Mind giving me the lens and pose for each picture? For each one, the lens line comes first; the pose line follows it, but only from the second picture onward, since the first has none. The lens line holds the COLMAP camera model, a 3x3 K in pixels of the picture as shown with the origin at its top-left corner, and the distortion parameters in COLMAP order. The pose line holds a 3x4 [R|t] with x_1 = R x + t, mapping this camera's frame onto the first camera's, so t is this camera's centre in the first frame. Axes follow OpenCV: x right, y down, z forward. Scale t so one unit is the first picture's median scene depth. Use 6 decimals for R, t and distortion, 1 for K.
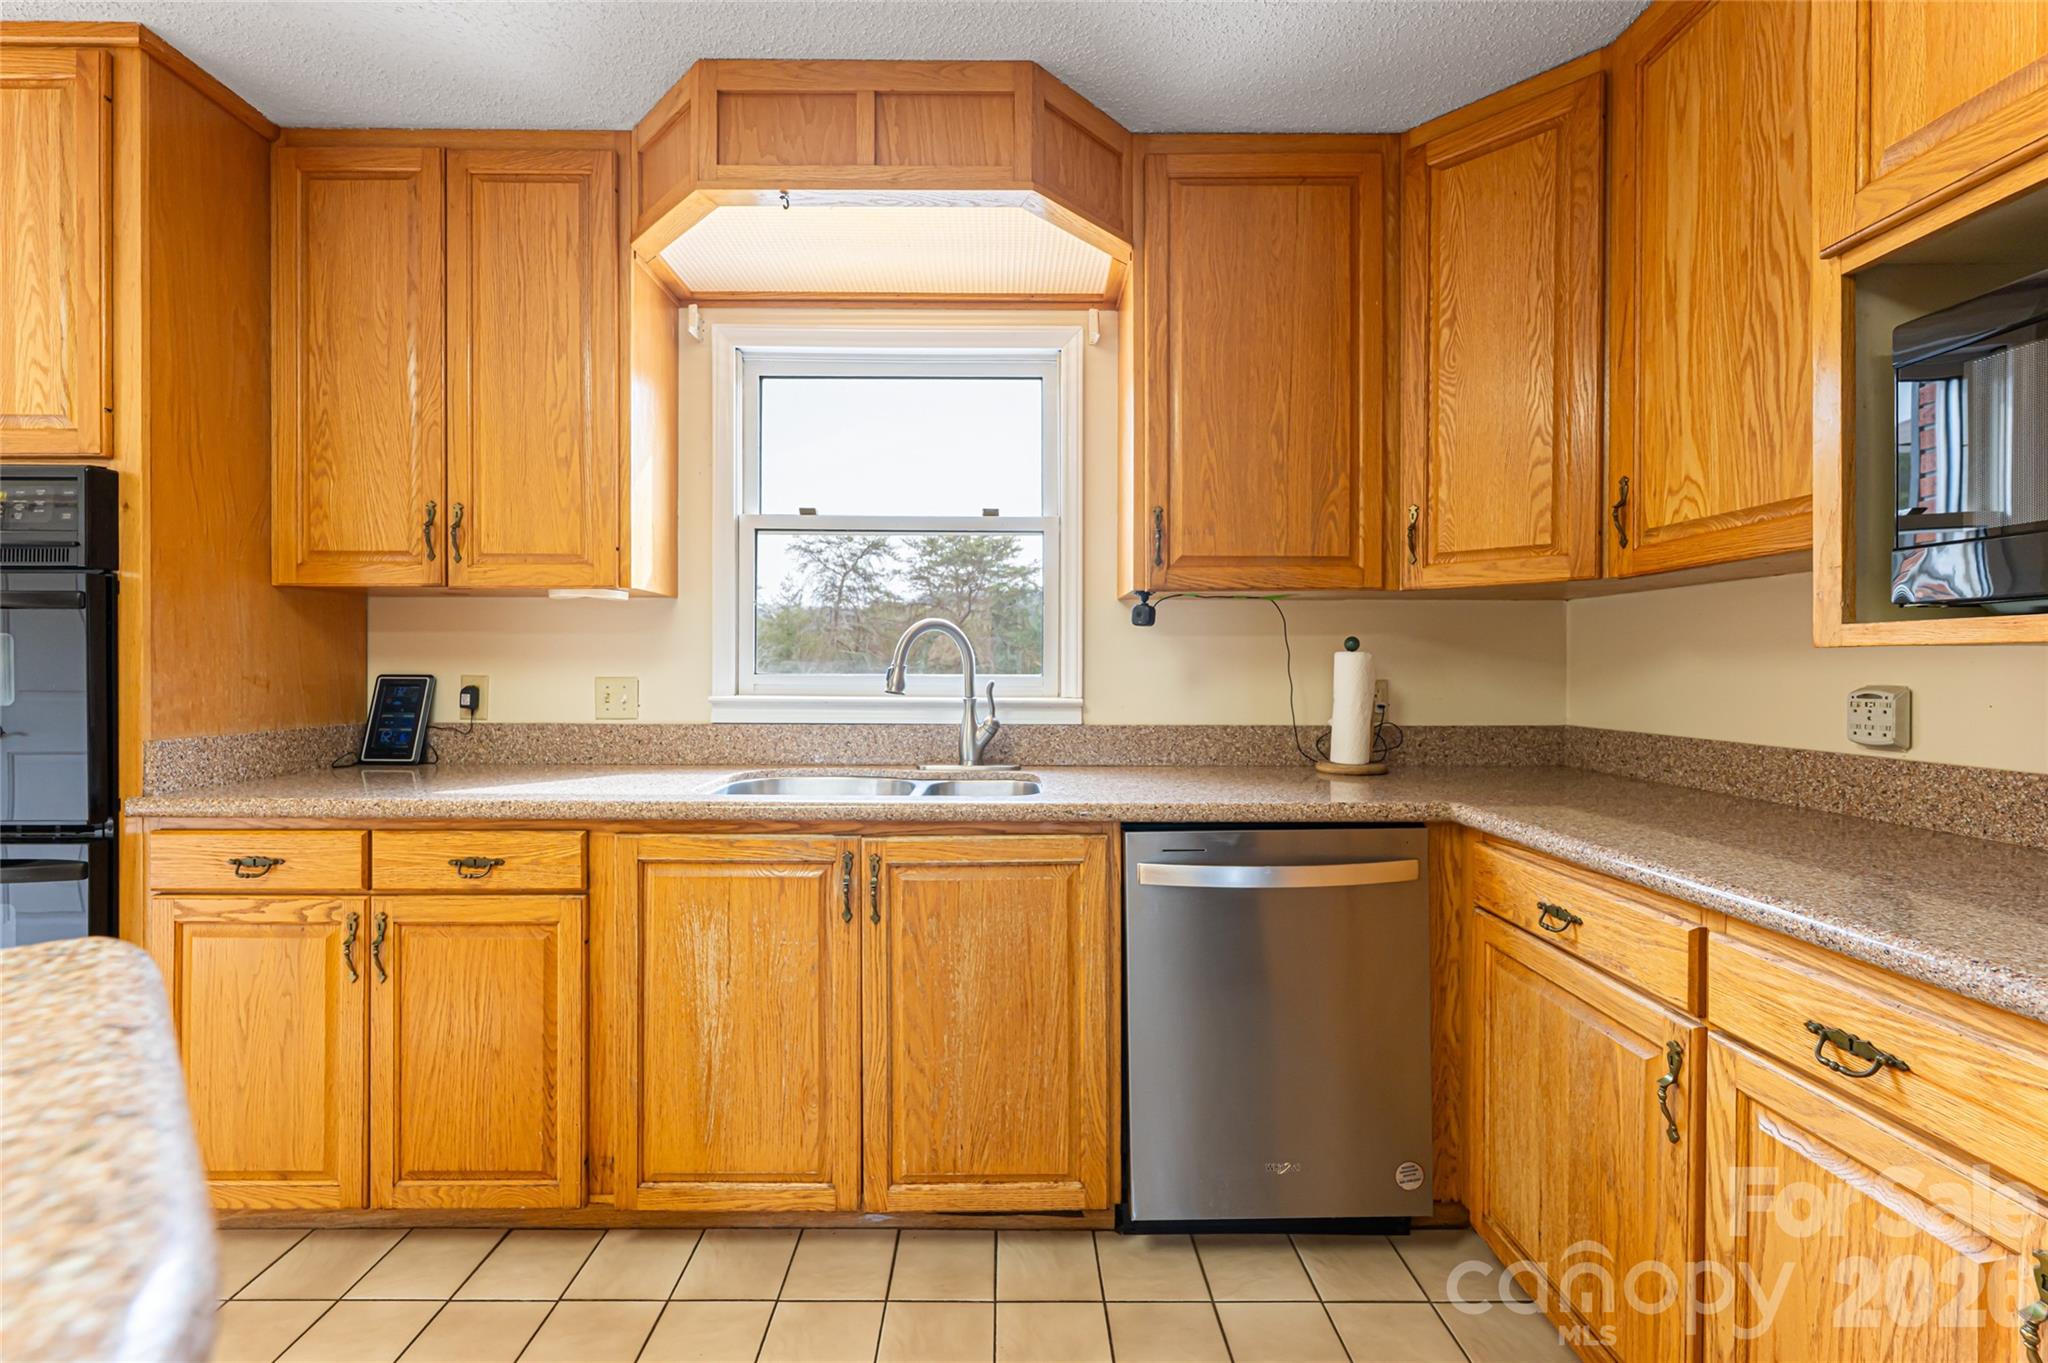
lens RADIAL K [[875.4, 0, 1013.6], [0, 875.4, 671.0], [0, 0, 1]] dist [0.001893, 0.000324]
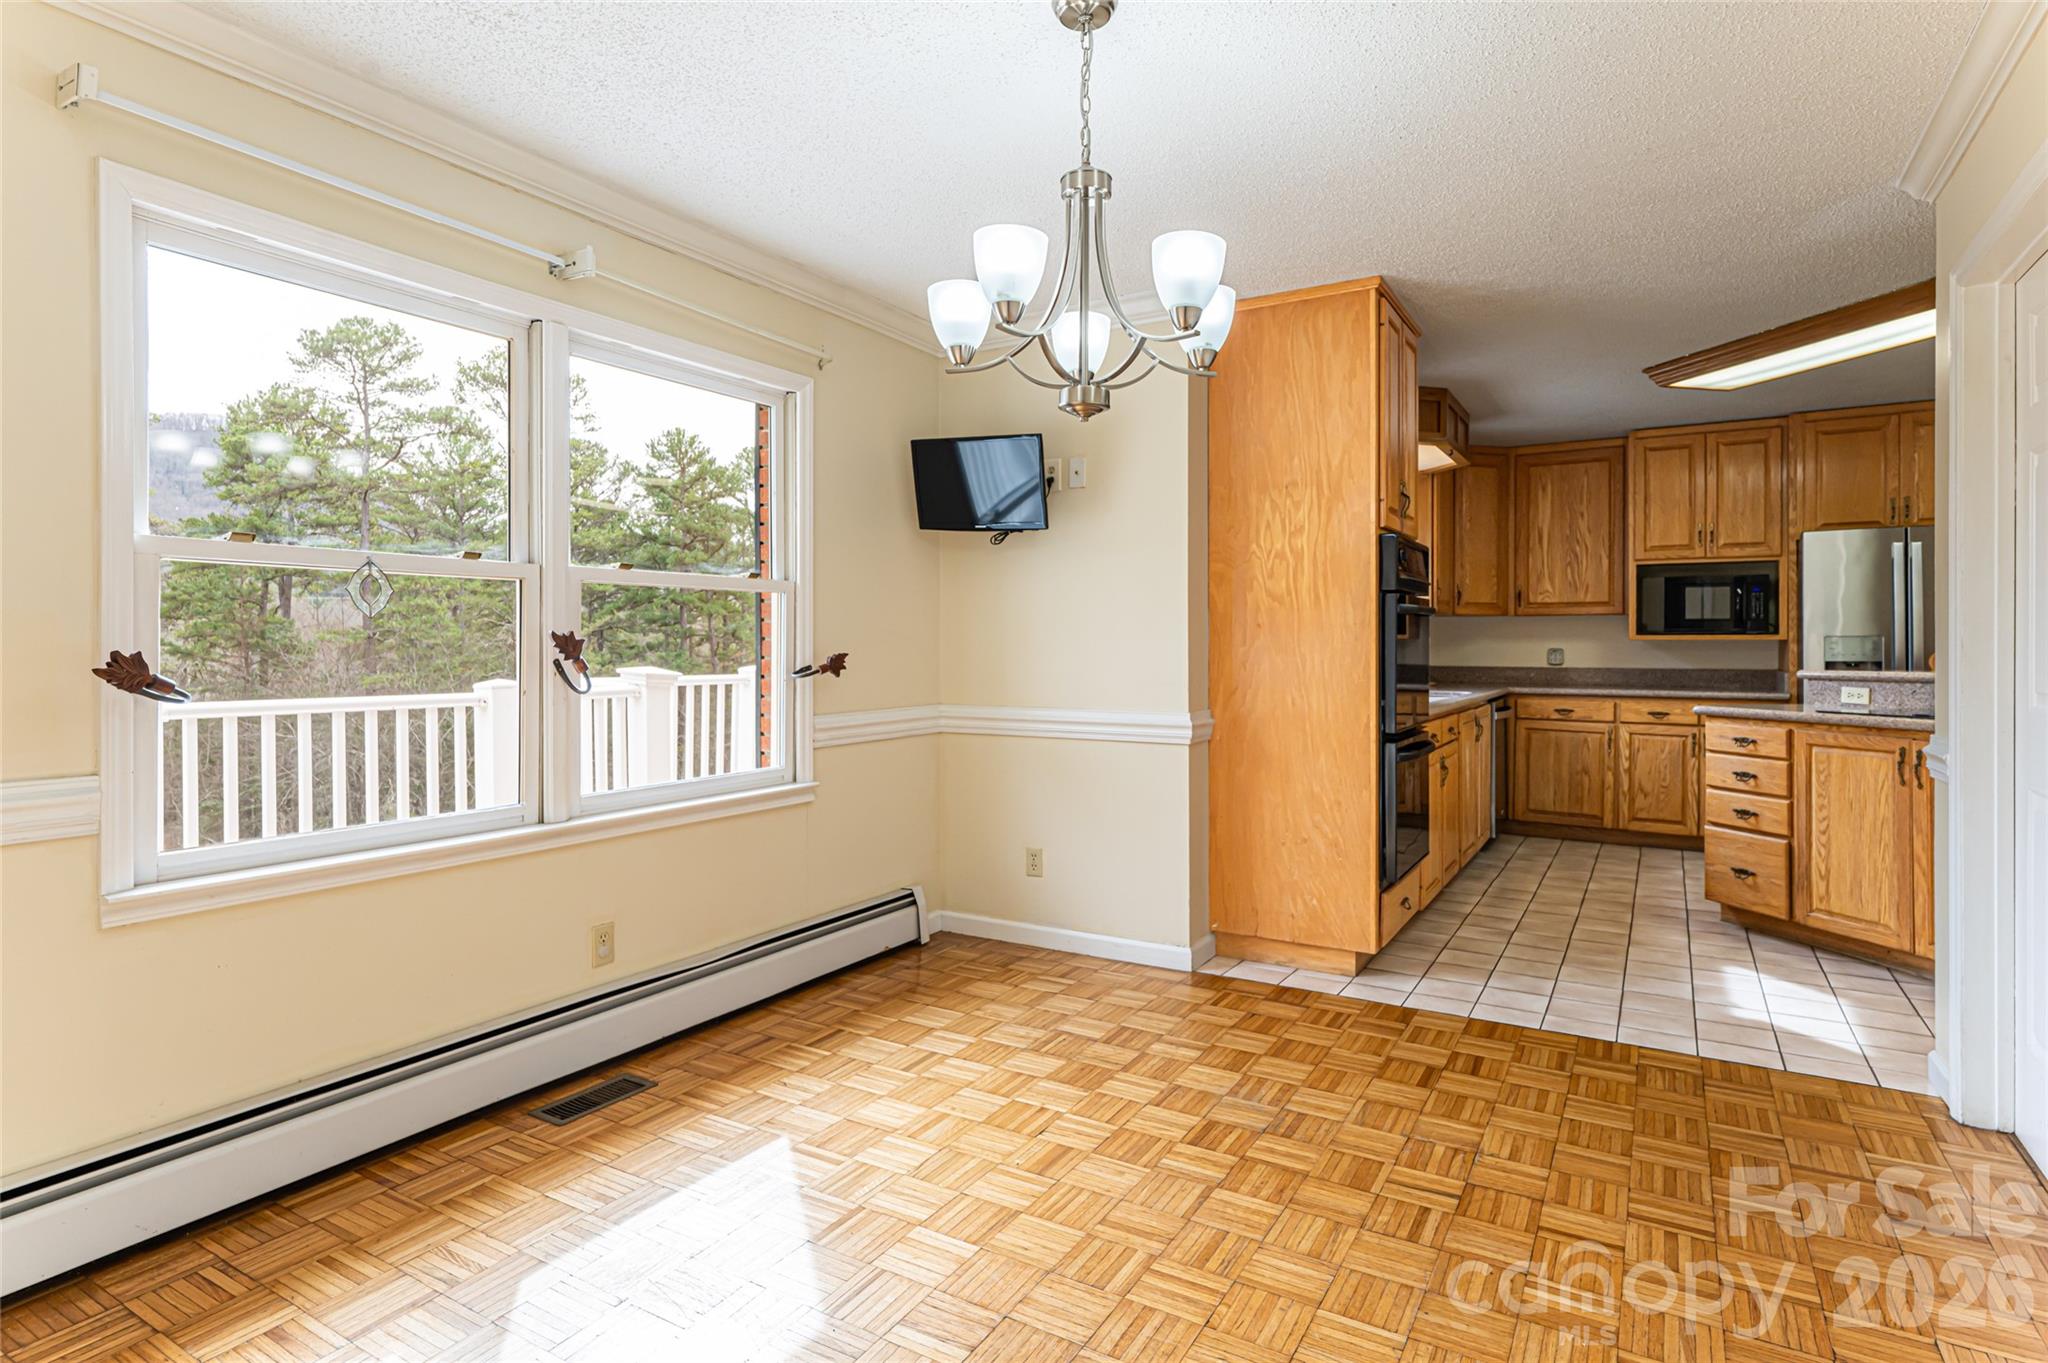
lens RADIAL K [[1094.5, 0, 1010.7], [0, 1094.5, 641.8], [0, 0, 1]] dist [0.008370, 0.001813]
pose [[0.524917, -0.000366, 0.851153, -3.189403], [0.001433, 0.999999, -0.000454, -0.009279], [-0.851152, 0.001458, 0.524917, 0.391913]]
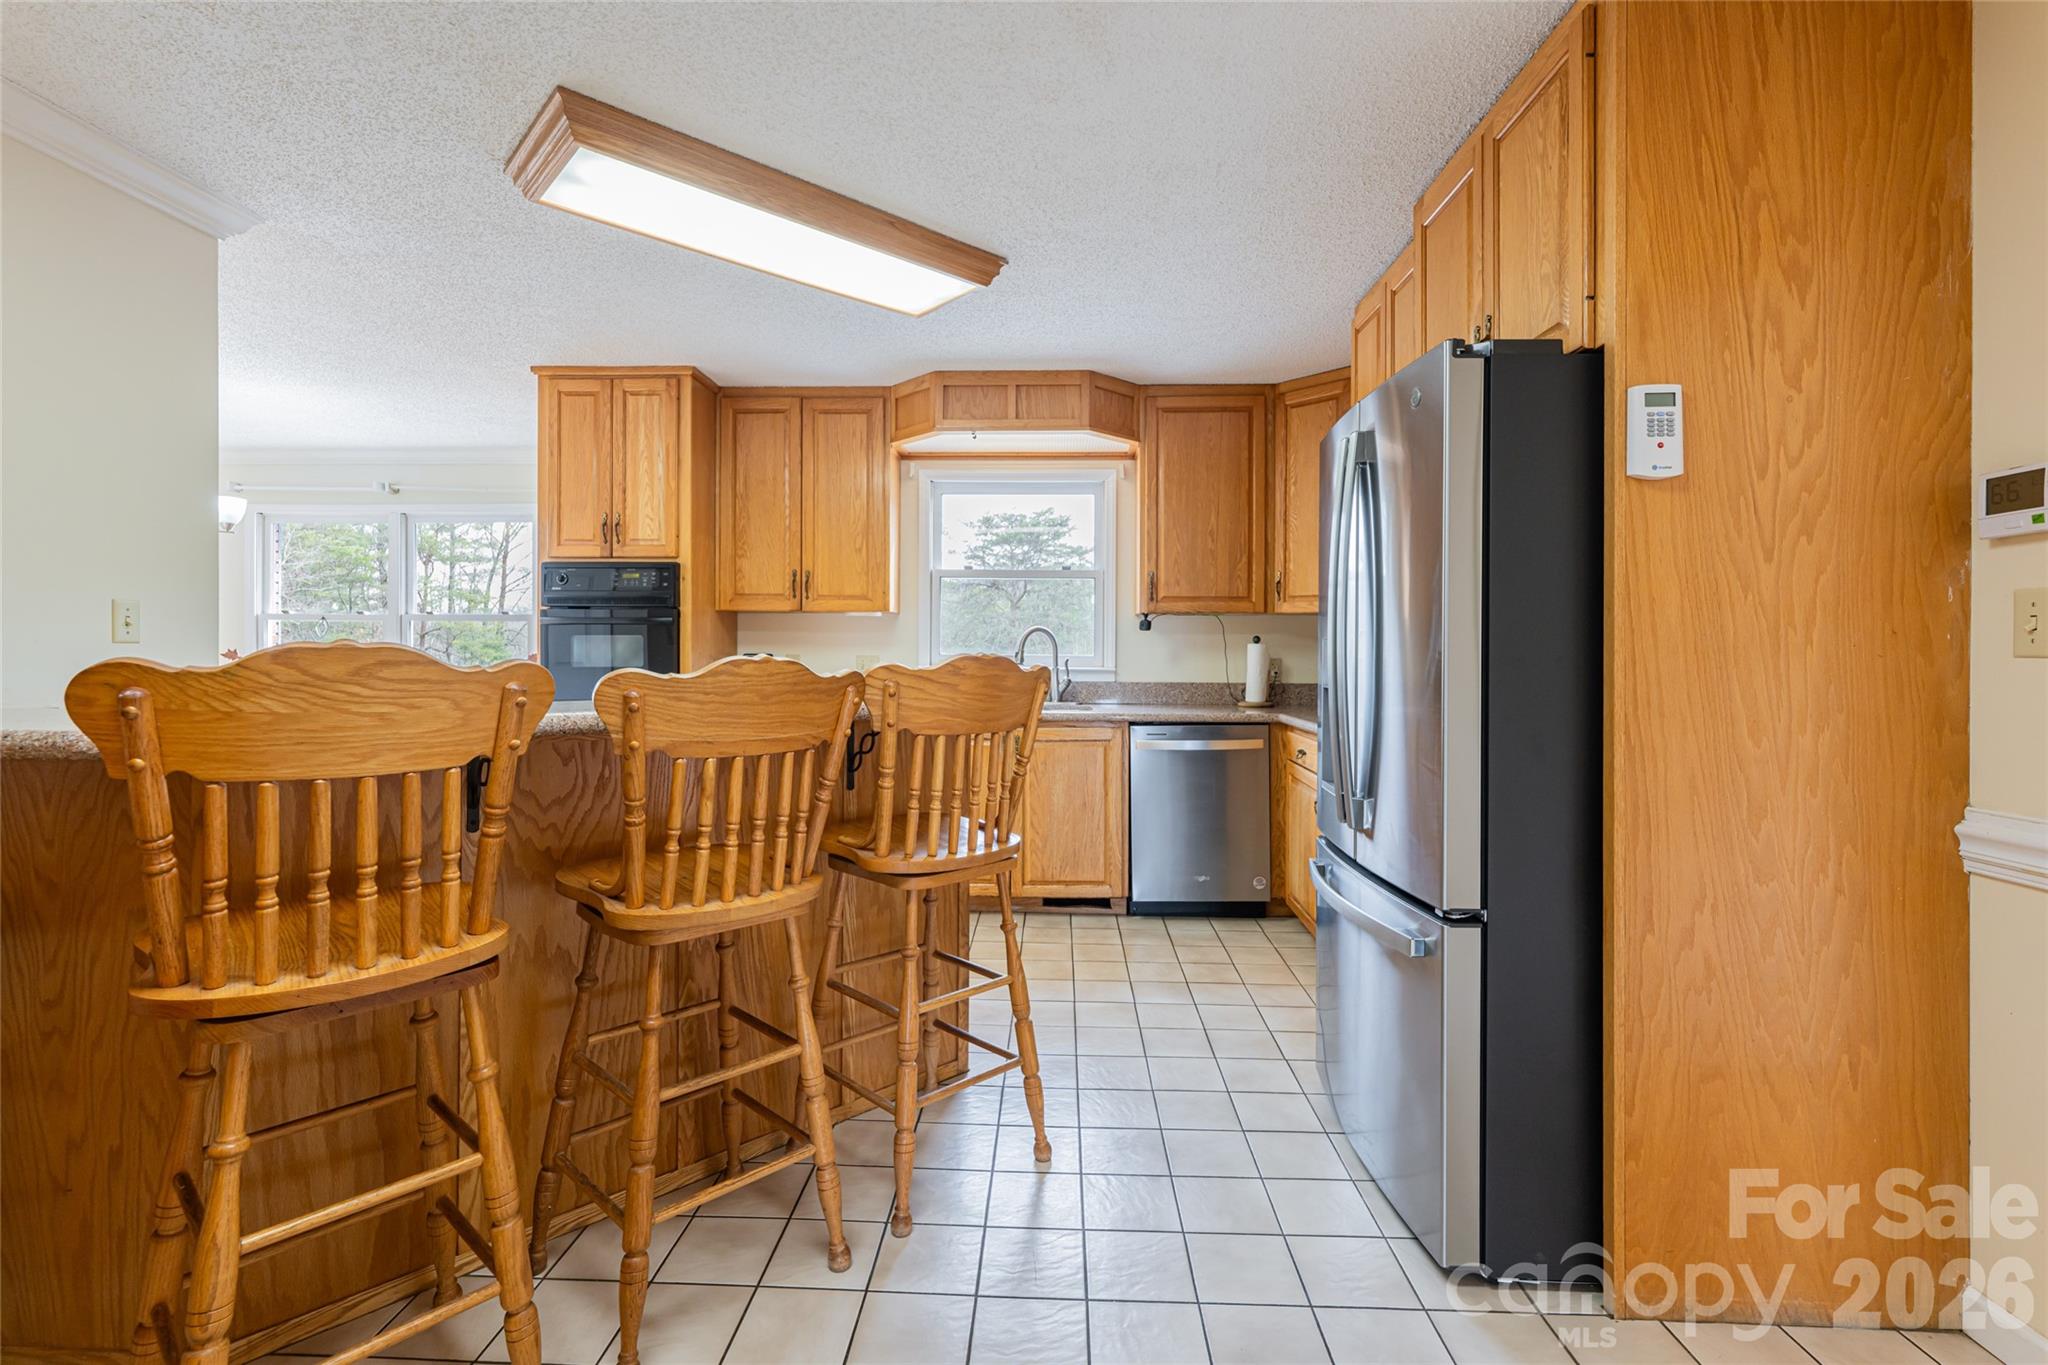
lens RADIAL K [[925.6, 0, 990.8], [0, 925.6, 652.7], [0, 0, 1]] dist [0.001768, 0.000015]
pose [[0.996441, 0.003378, -0.084224, -0.023581], [-0.003301, 0.999994, 0.001052, -0.002779], [0.084227, -0.000770, 0.996446, -1.161987]]
